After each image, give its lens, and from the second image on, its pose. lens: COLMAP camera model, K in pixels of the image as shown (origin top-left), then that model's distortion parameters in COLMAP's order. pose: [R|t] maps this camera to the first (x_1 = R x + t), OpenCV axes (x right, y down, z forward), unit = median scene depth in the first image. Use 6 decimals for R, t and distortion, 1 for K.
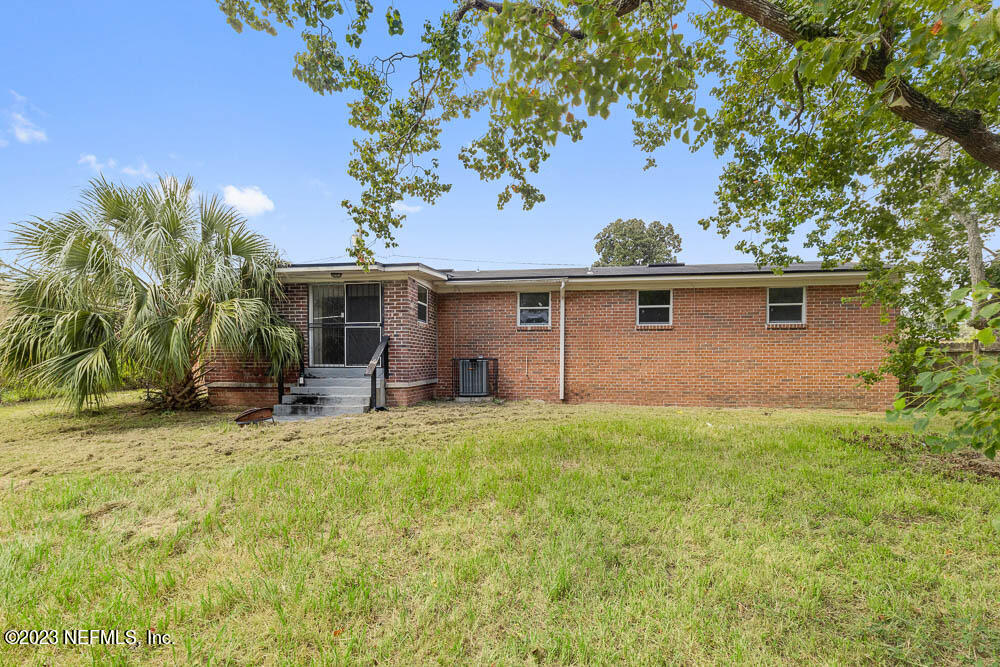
lens RADIAL K [[490.1, 0, 519.0], [0, 490.1, 352.9], [0, 0, 1]] dist [0.004377, -0.000543]
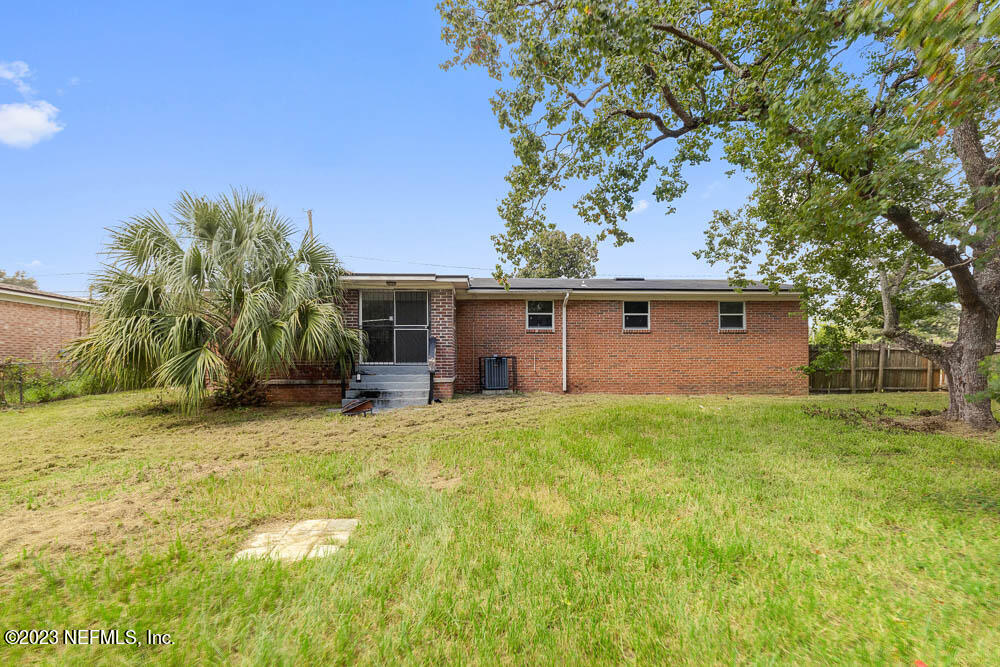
lens RADIAL K [[490.1, 0, 498.0], [0, 490.1, 335.5], [0, 0, 1]] dist [0.004377, -0.000543]
pose [[0.978079, 0.006316, 0.208138, -0.354388], [-0.000140, 0.999560, -0.029672, -0.004820], [-0.208233, 0.028992, 0.977649, -0.149454]]
